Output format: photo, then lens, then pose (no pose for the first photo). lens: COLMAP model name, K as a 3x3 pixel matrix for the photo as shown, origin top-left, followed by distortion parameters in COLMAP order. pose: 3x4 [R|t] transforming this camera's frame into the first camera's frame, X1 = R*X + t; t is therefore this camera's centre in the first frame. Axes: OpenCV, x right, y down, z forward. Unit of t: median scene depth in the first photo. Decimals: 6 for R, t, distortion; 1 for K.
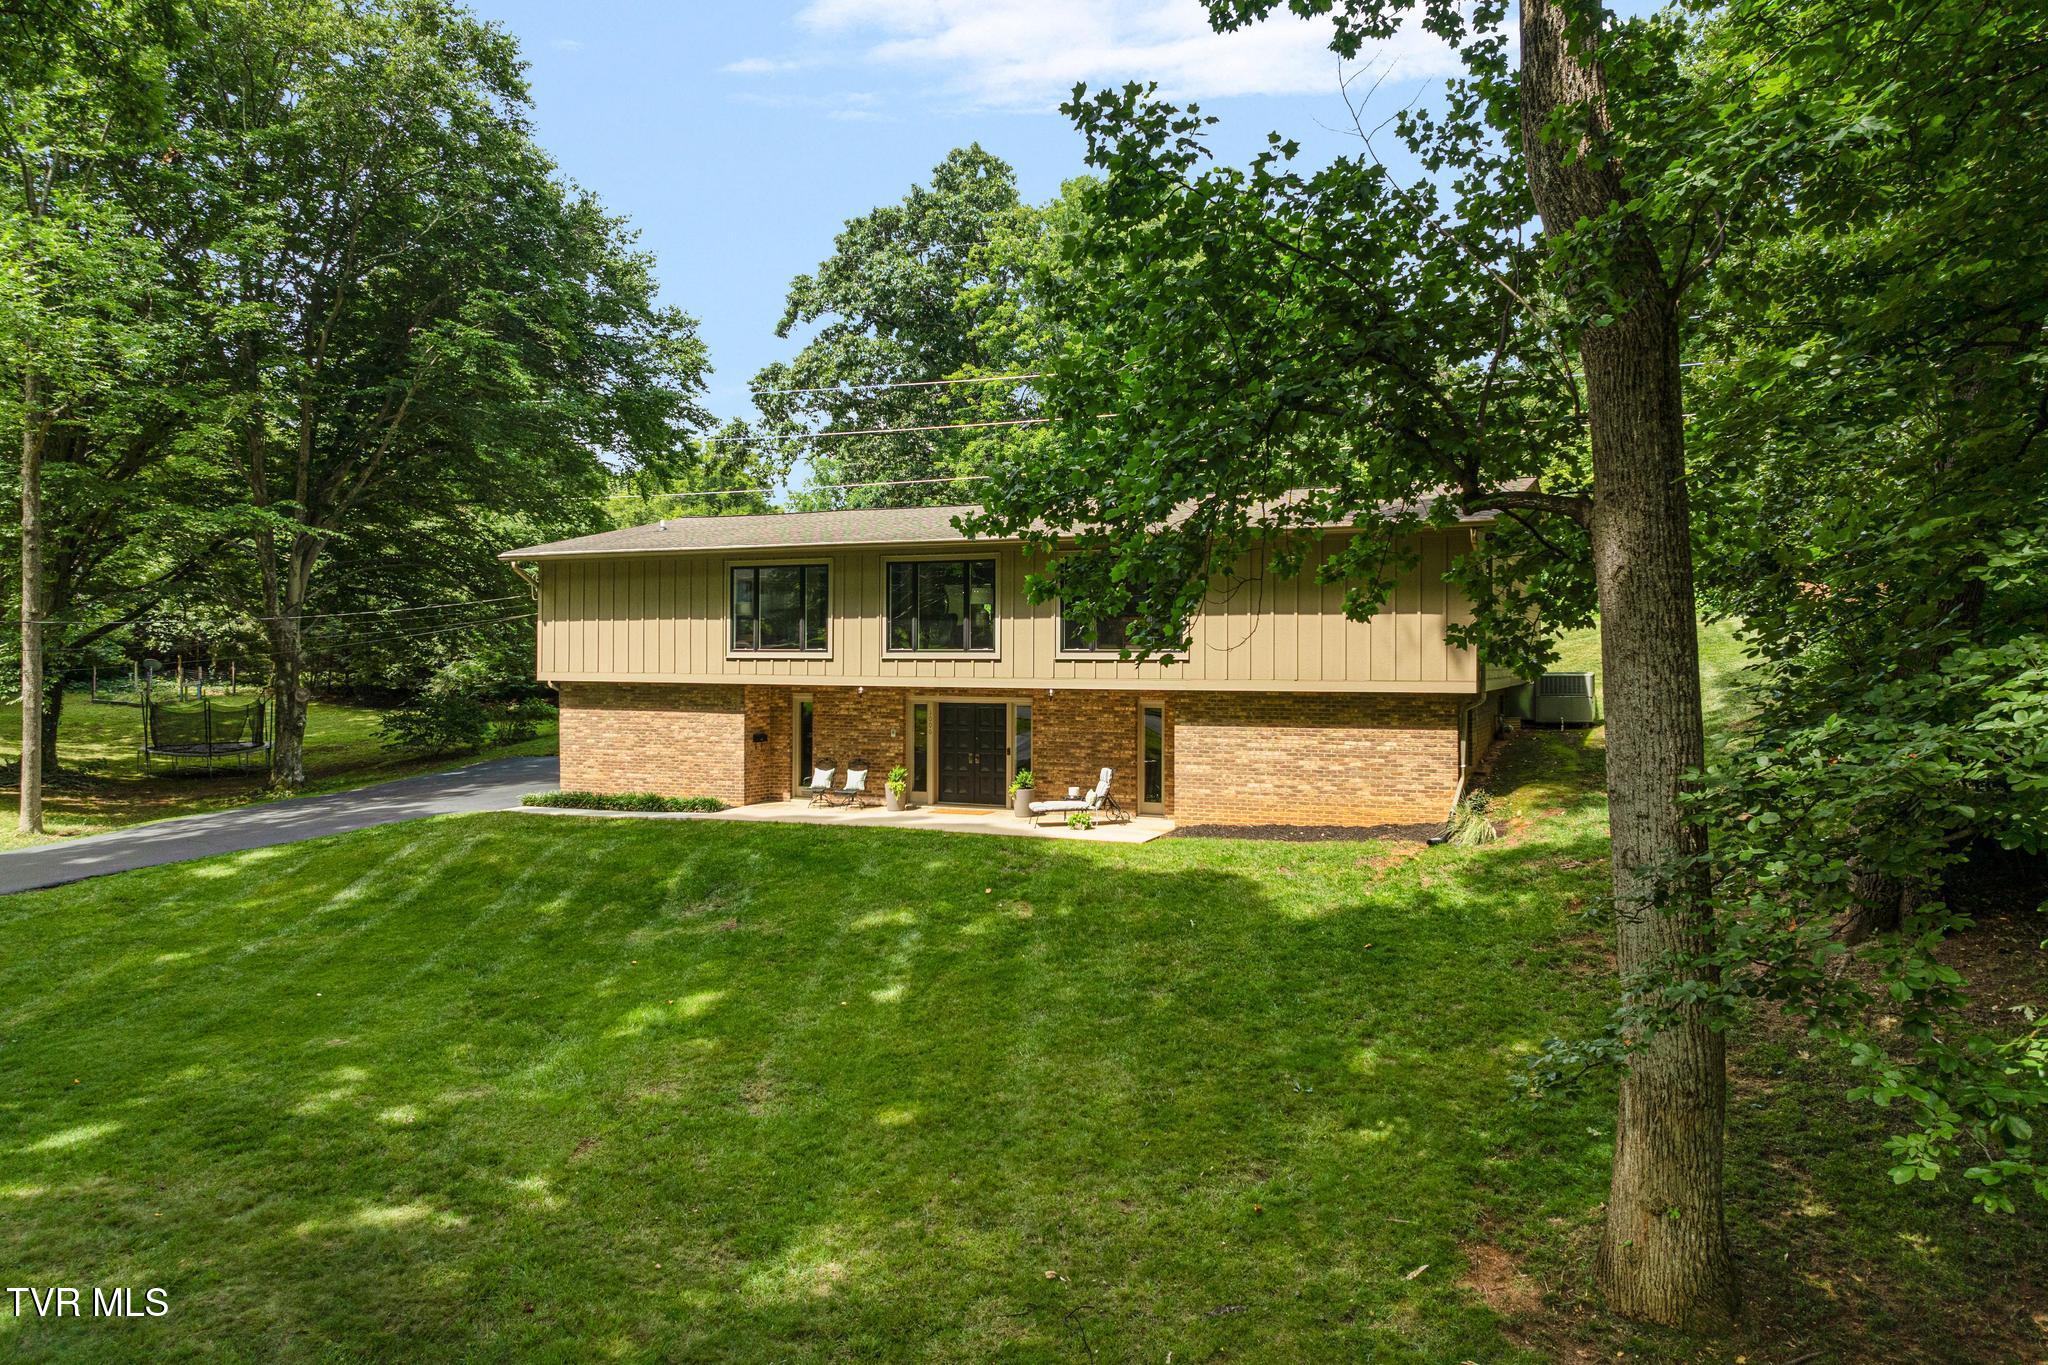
lens RADIAL K [[1445.3, 0, 1031.2], [0, 1445.3, 666.7], [0, 0, 1]] dist [-0.051659, 0.004485]
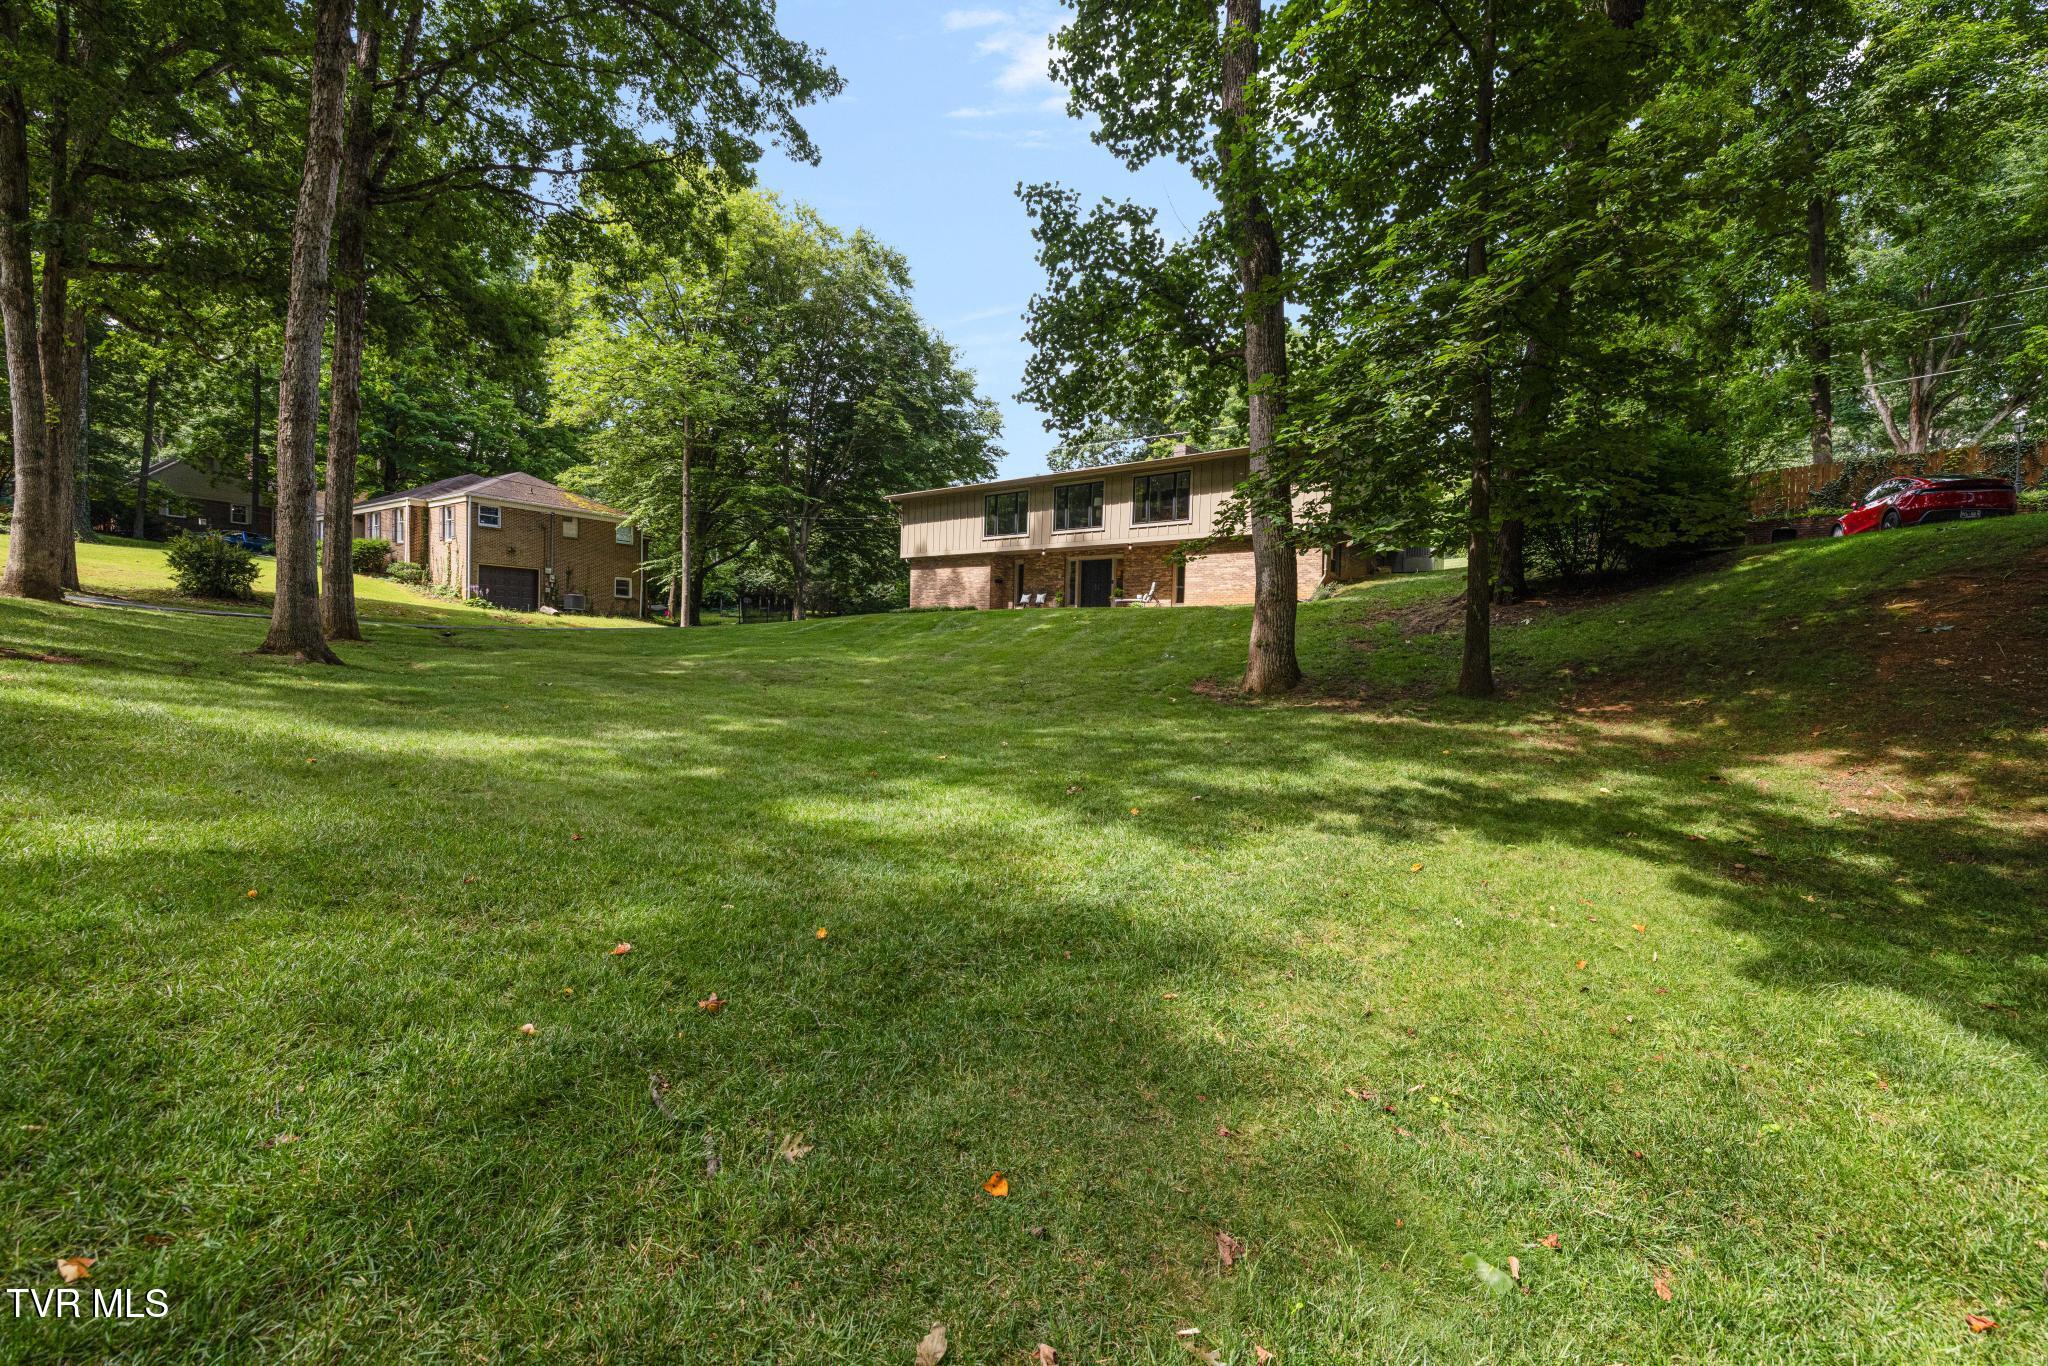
lens RADIAL K [[865.9, 0, 1022.3], [0, 865.9, 678.6], [0, 0, 1]] dist [0.001424, 0.000383]
pose [[0.965986, 0.029956, -0.256853, 0.159587], [-0.025916, 0.999482, 0.019104, 0.158352], [0.257292, -0.011797, 0.966262, -0.180896]]
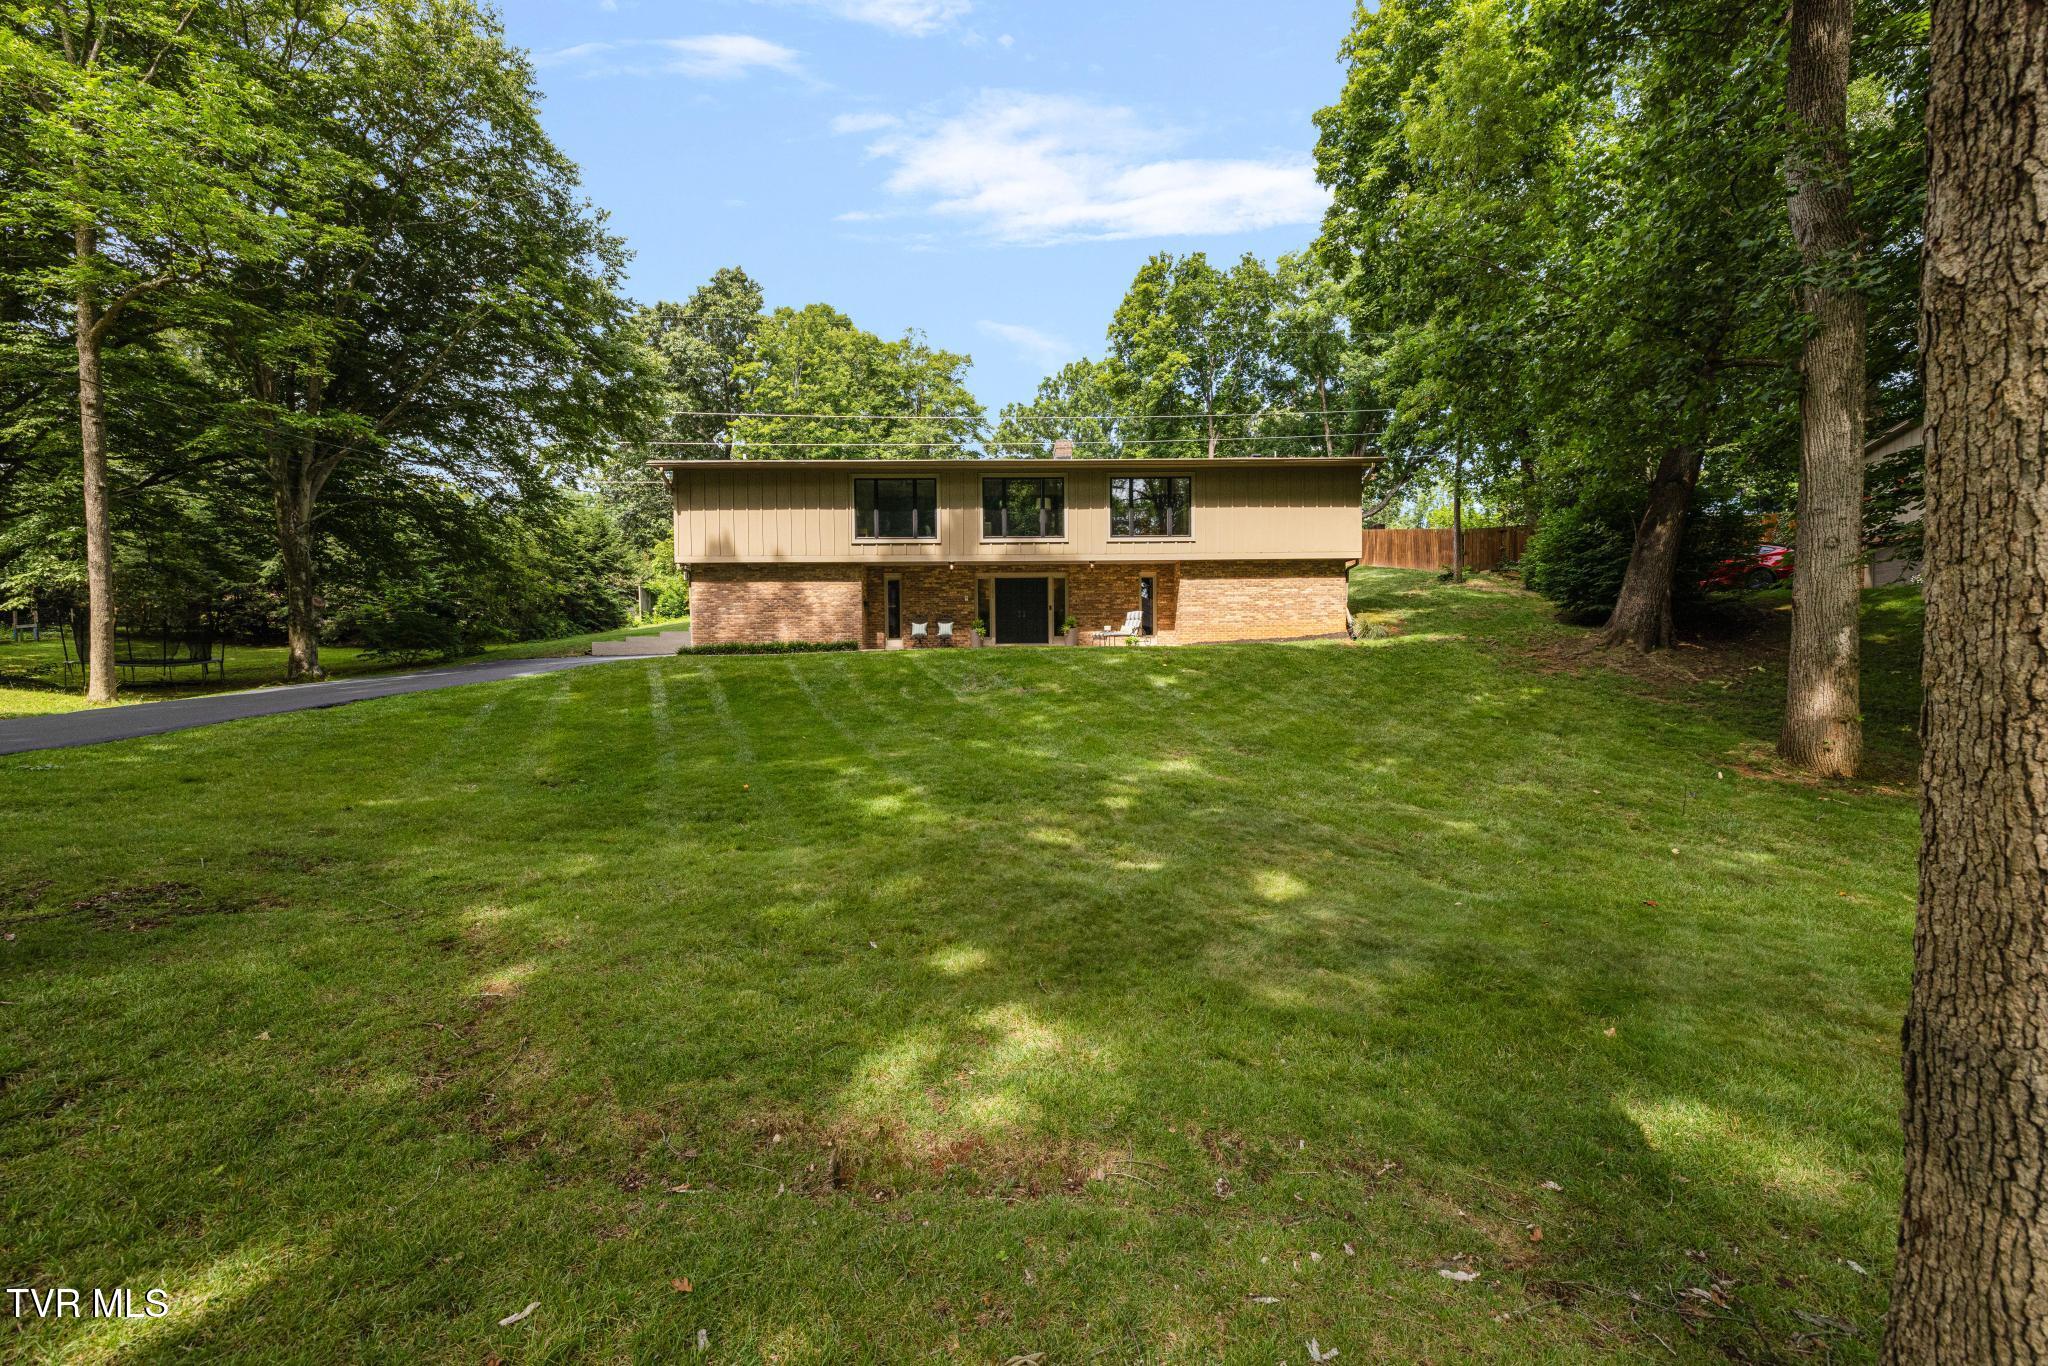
lens RADIAL K [[865.9, 0, 1022.3], [0, 865.9, 678.6], [0, 0, 1]] dist [0.001424, 0.000383]
pose [[0.909785, -0.023508, 0.414413, -0.384013], [0.013879, 0.999560, 0.026231, 0.100512], [-0.414847, -0.018113, 0.909711, 0.152335]]
